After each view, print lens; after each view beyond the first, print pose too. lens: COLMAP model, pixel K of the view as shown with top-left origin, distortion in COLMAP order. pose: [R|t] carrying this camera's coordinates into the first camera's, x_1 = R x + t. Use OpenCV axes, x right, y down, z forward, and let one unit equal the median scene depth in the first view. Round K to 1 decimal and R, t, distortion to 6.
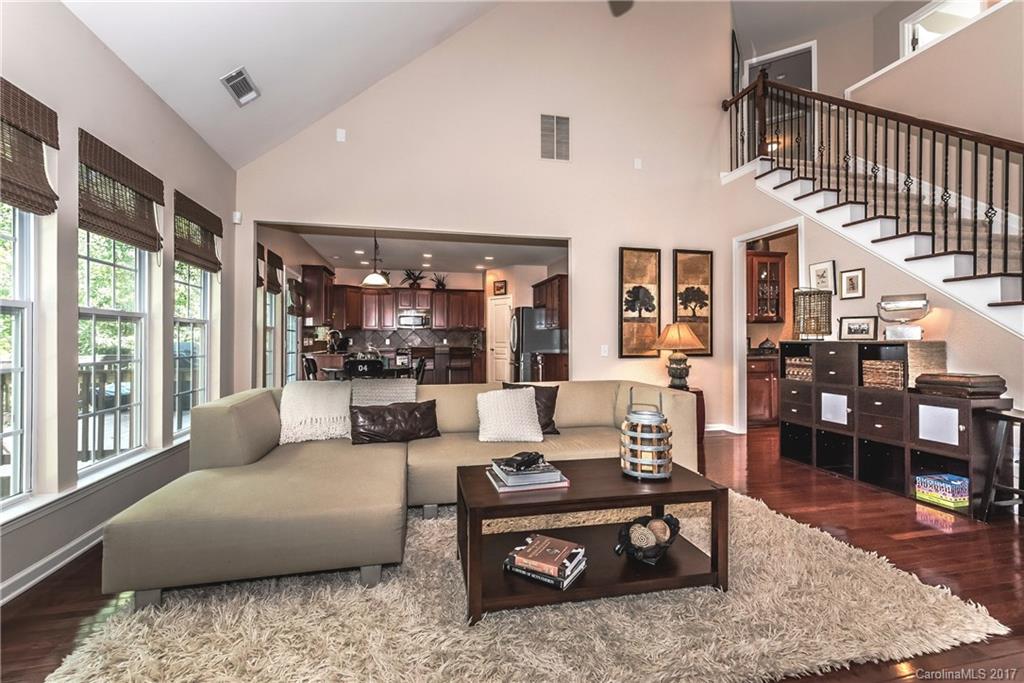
lens RADIAL K [[442.2, 0, 512.5], [0, 442.2, 337.0], [0, 0, 1]] dist [-0.002984, -0.000639]
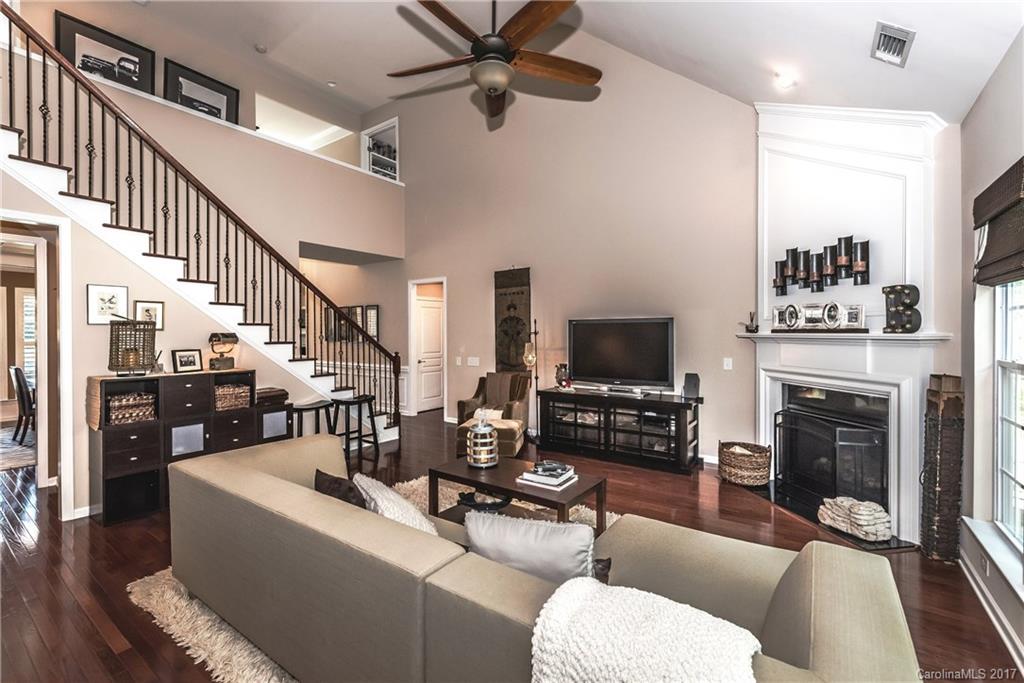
lens RADIAL K [[442.2, 0, 510.3], [0, 442.2, 337.5], [0, 0, 1]] dist [-0.002984, -0.000639]
pose [[-0.673056, -0.001305, 0.739590, -0.529616], [-0.002026, 0.999998, -0.000080, -0.075773], [-0.739588, -0.001553, -0.673058, 1.126632]]
